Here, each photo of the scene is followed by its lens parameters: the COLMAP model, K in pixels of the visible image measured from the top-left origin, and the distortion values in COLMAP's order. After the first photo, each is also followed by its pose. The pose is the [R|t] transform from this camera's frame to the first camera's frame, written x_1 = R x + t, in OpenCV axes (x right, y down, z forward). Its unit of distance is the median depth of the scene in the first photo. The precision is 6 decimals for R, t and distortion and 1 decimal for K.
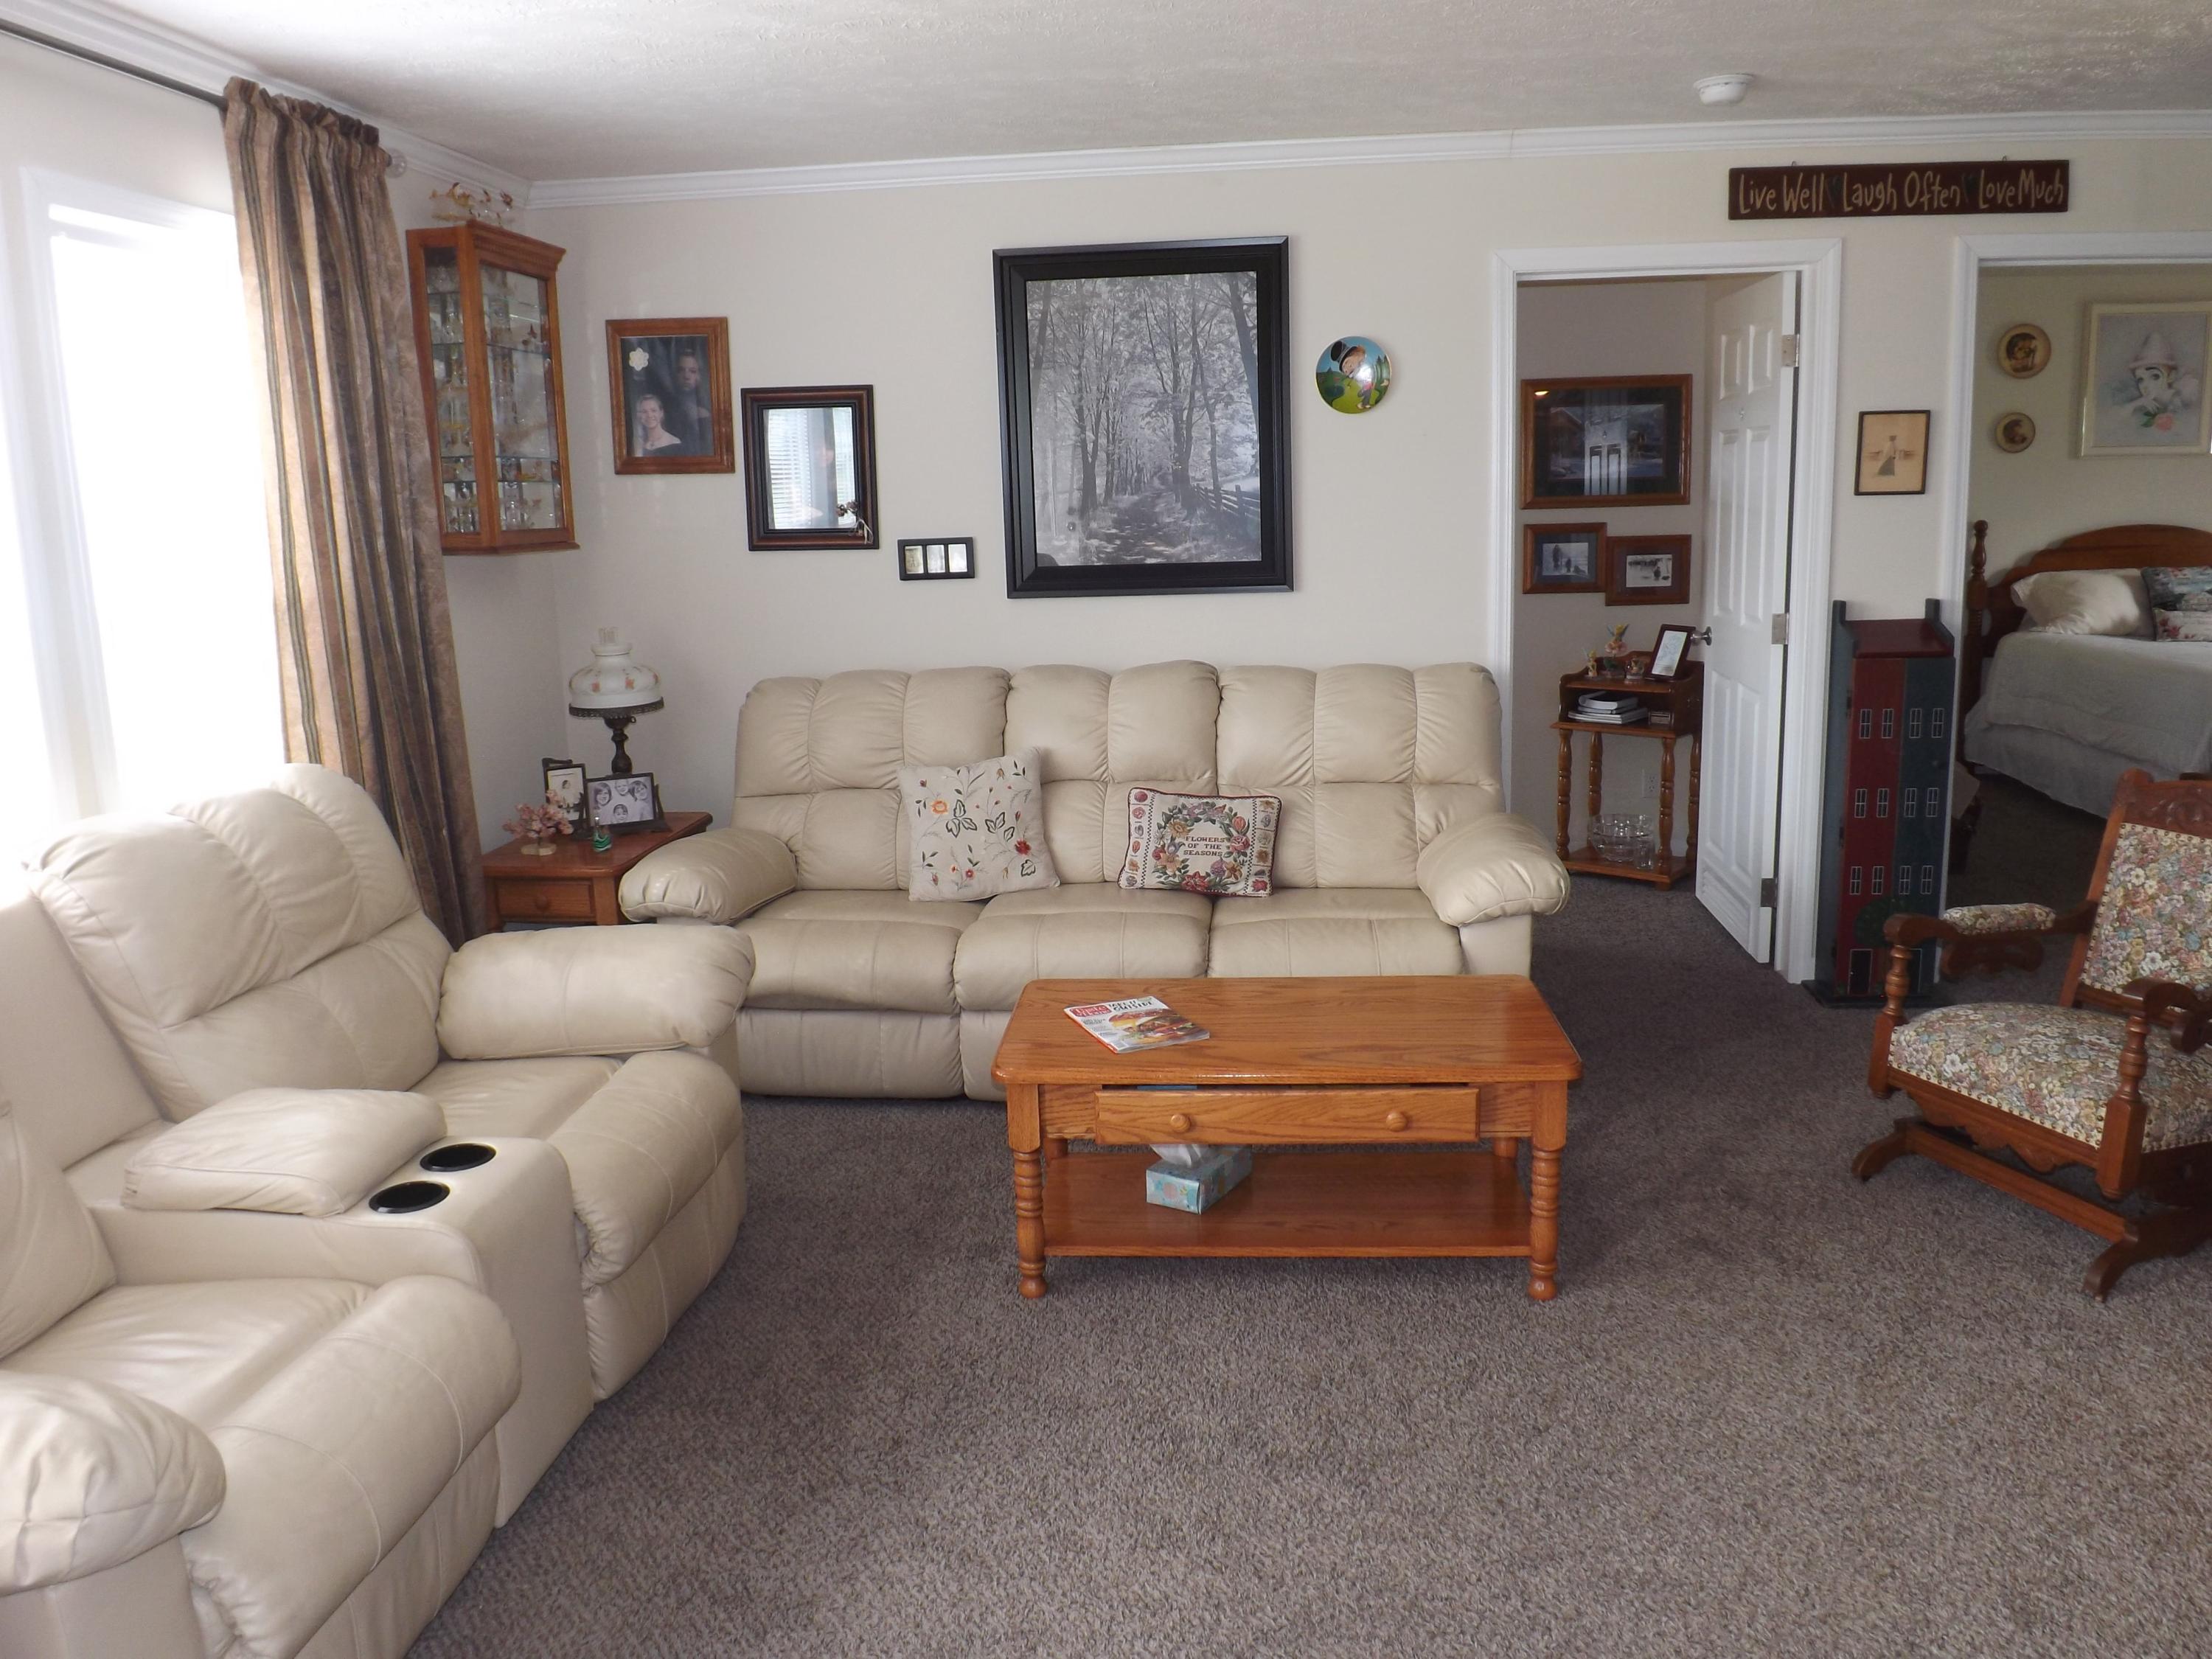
lens RADIAL K [[1605.9, 0, 1091.3], [0, 1605.9, 811.8], [0, 0, 1]] dist [-0.061221, 0.003292]
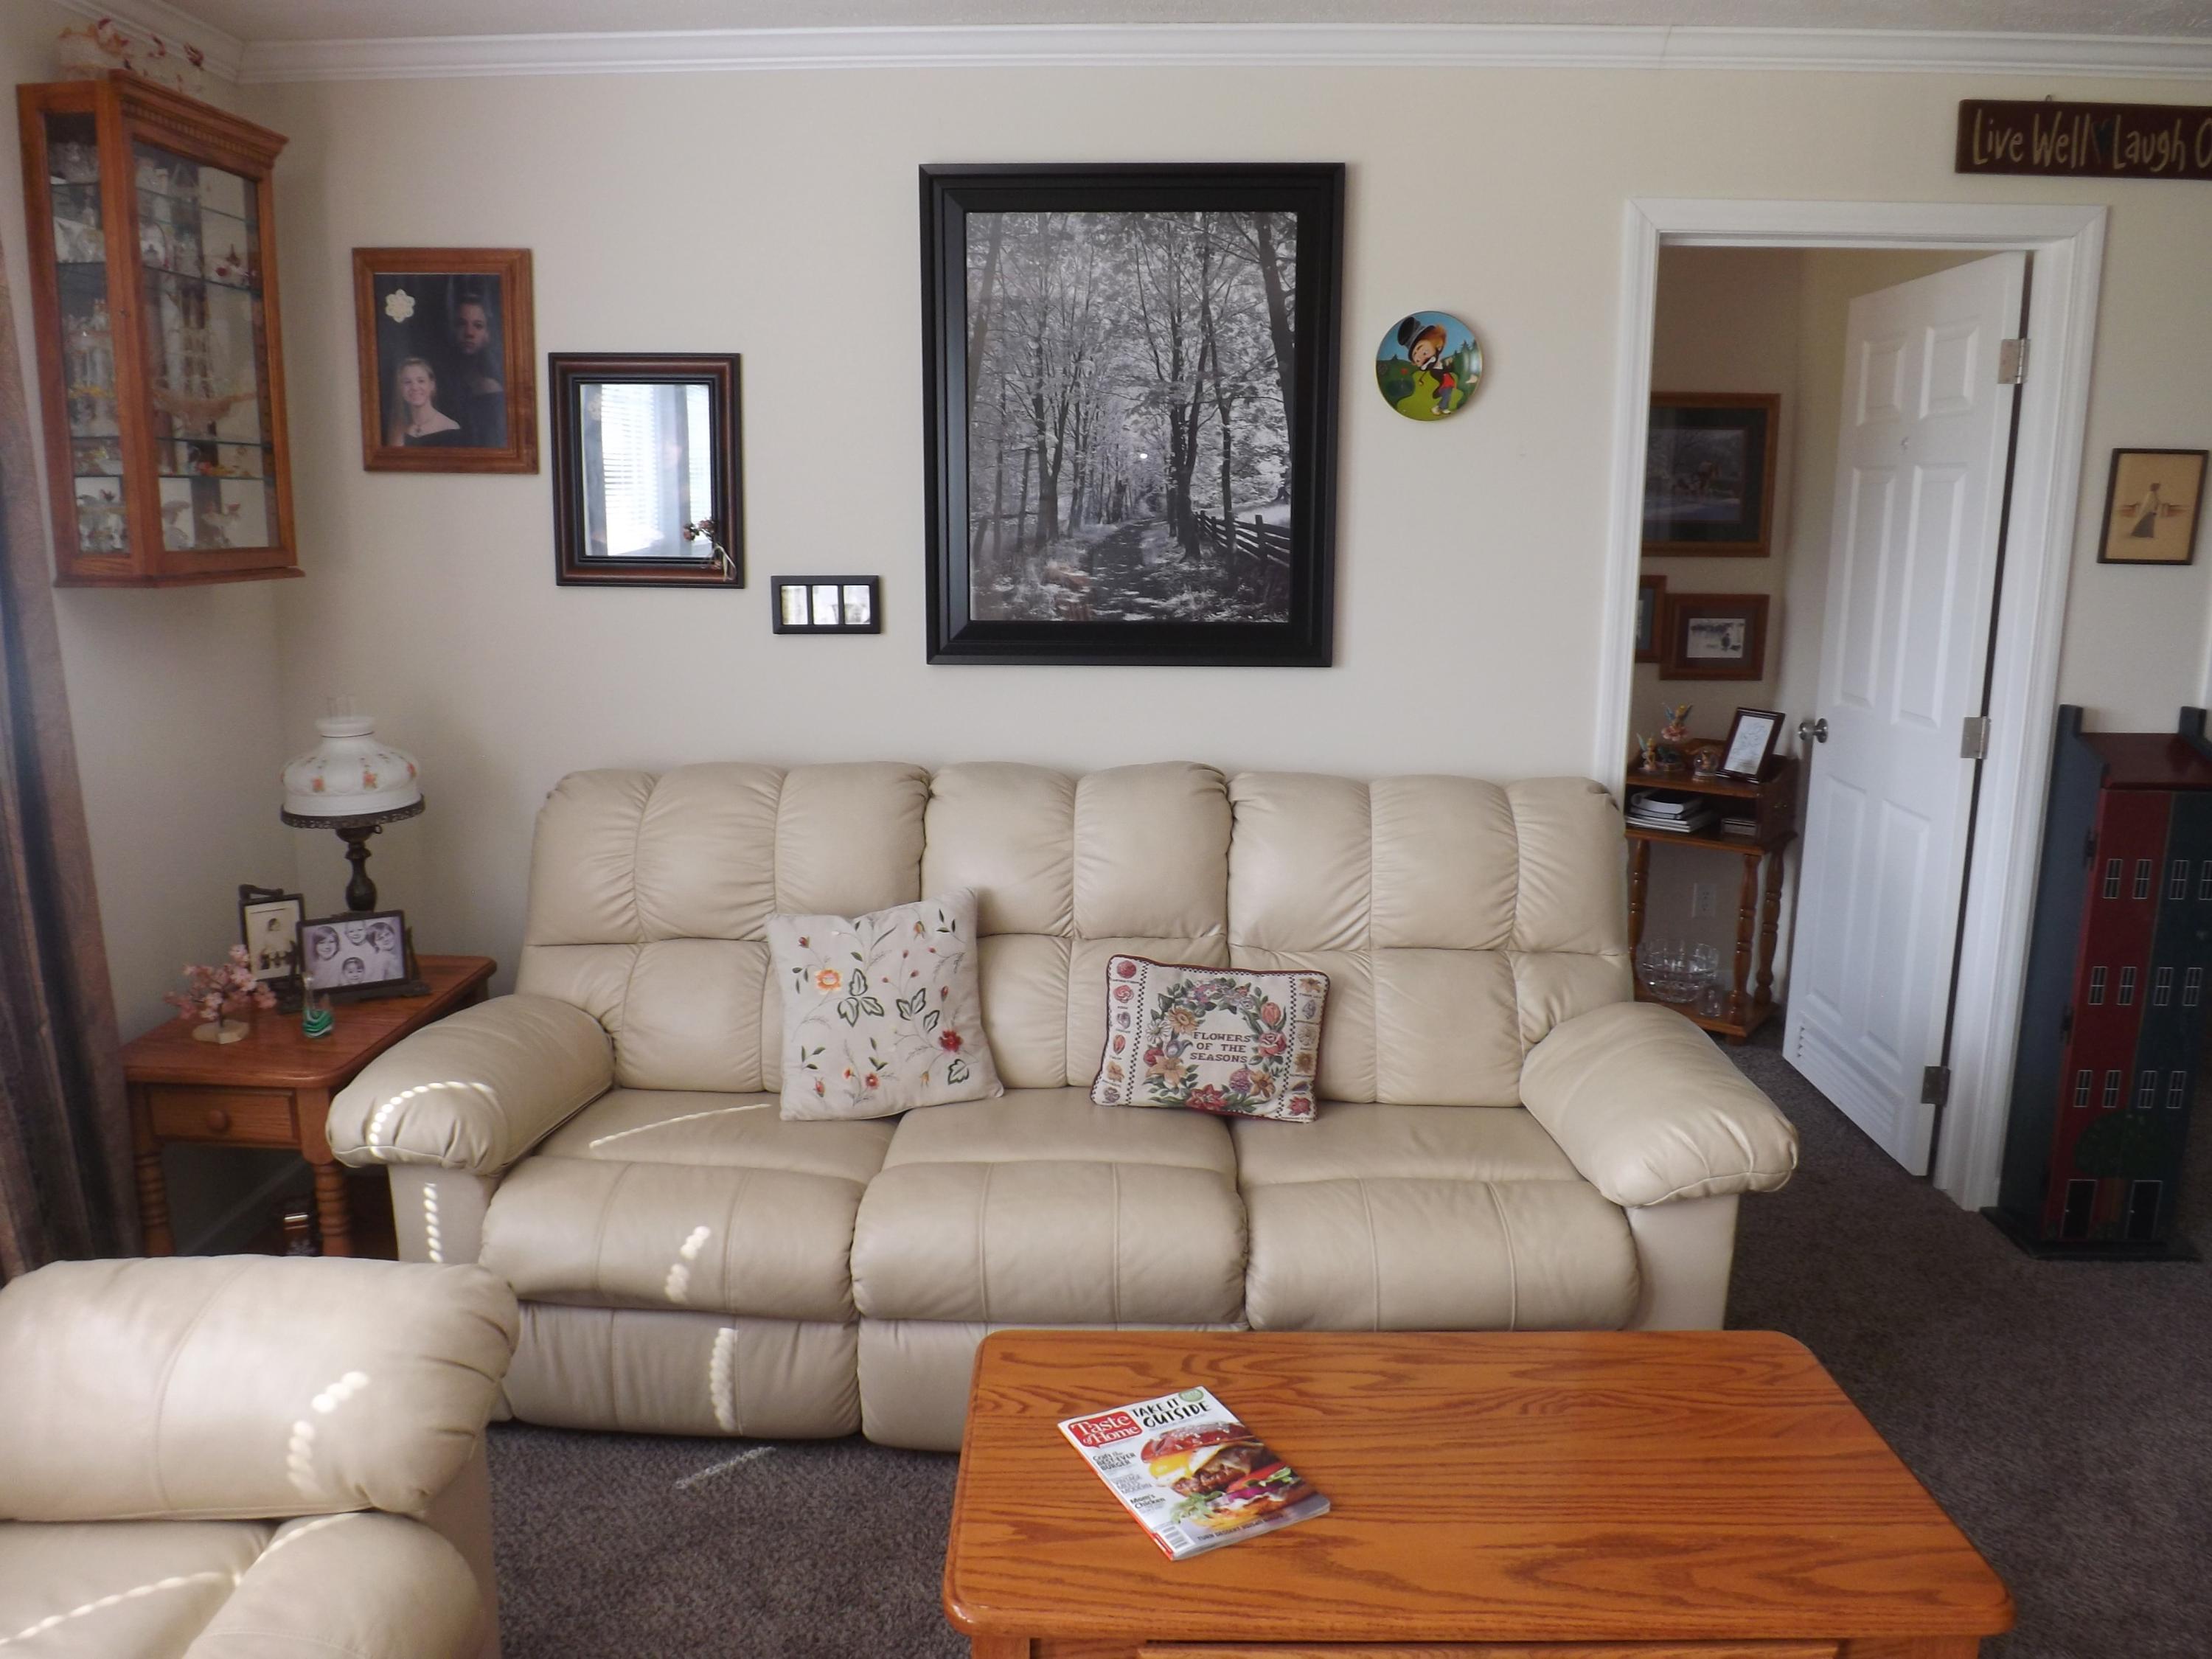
lens RADIAL K [[1603.7, 0, 1074.1], [0, 1603.7, 843.0], [0, 0, 1]] dist [-0.075301, 0.023552]
pose [[0.996879, 0.019480, 0.076498, -0.041307], [-0.020076, 0.999774, 0.007032, -0.062875], [-0.076344, -0.008546, 0.997045, 0.302411]]
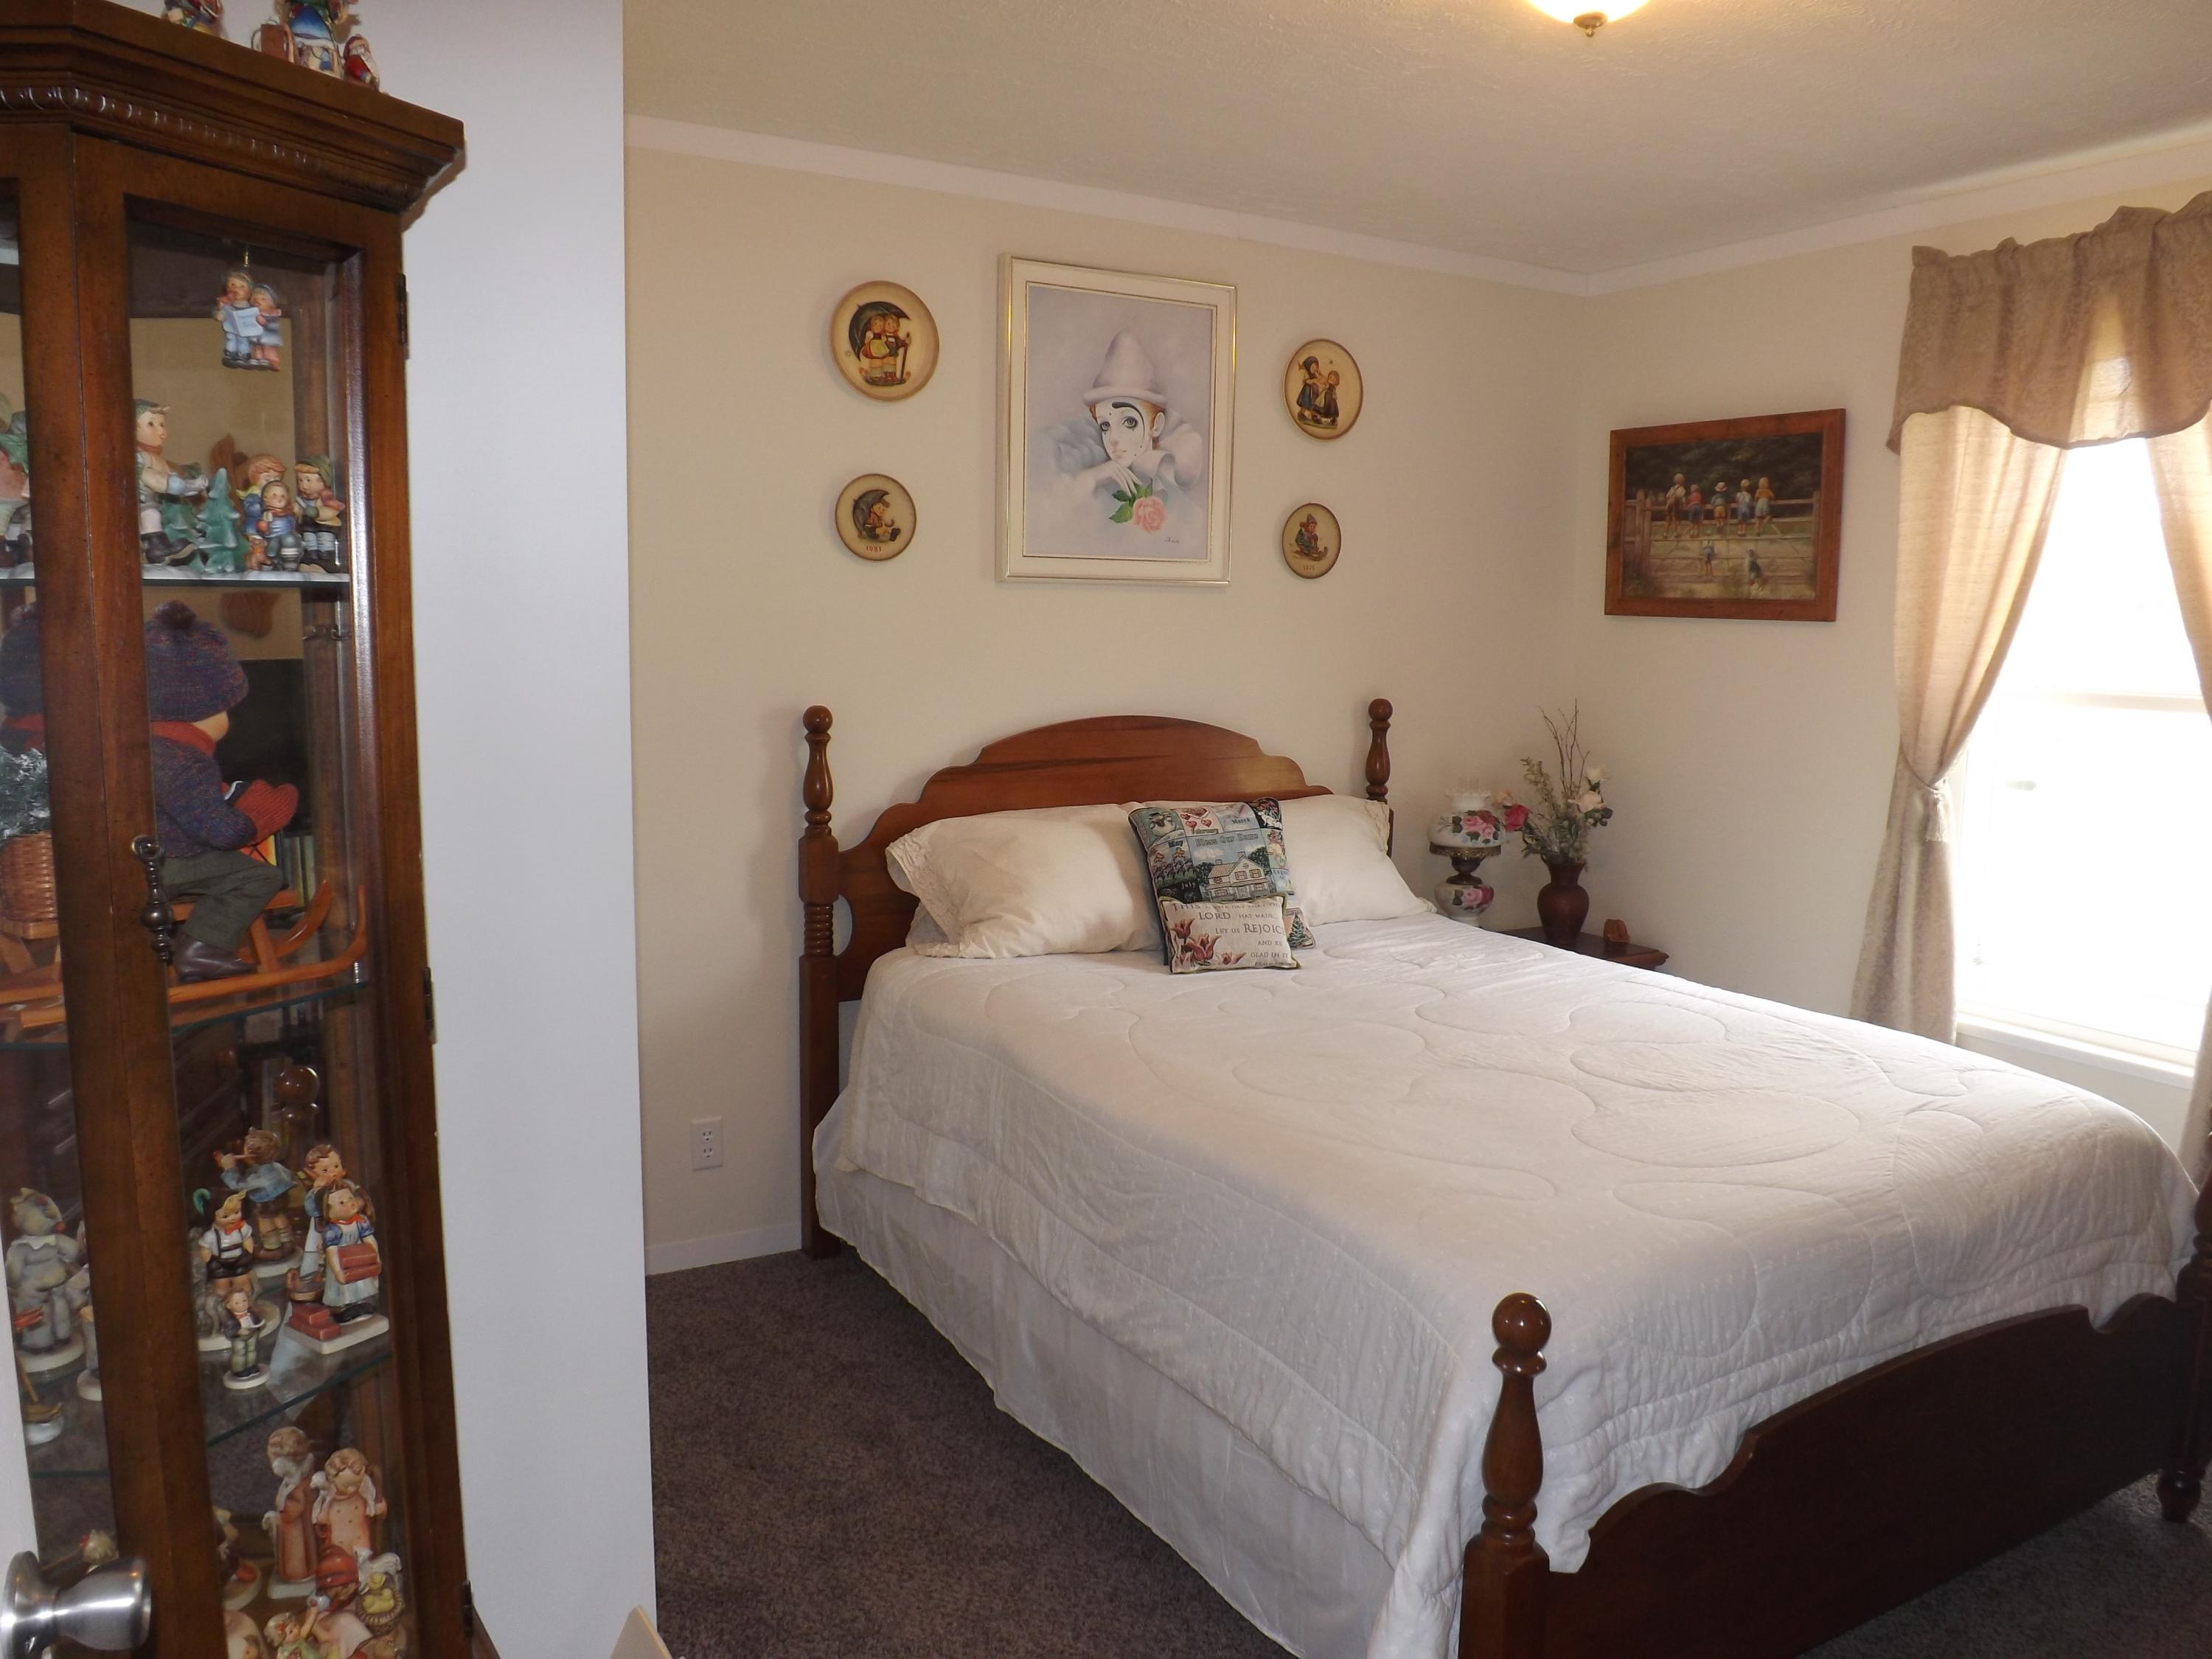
lens RADIAL K [[1605.9, 0, 1091.3], [0, 1605.9, 811.8], [0, 0, 1]] dist [-0.061221, 0.003292]
pose [[0.811612, -0.029739, 0.583439, 0.578875], [0.068578, 0.996649, -0.044596, -0.207861], [-0.580157, 0.076206, 0.810932, 0.936643]]
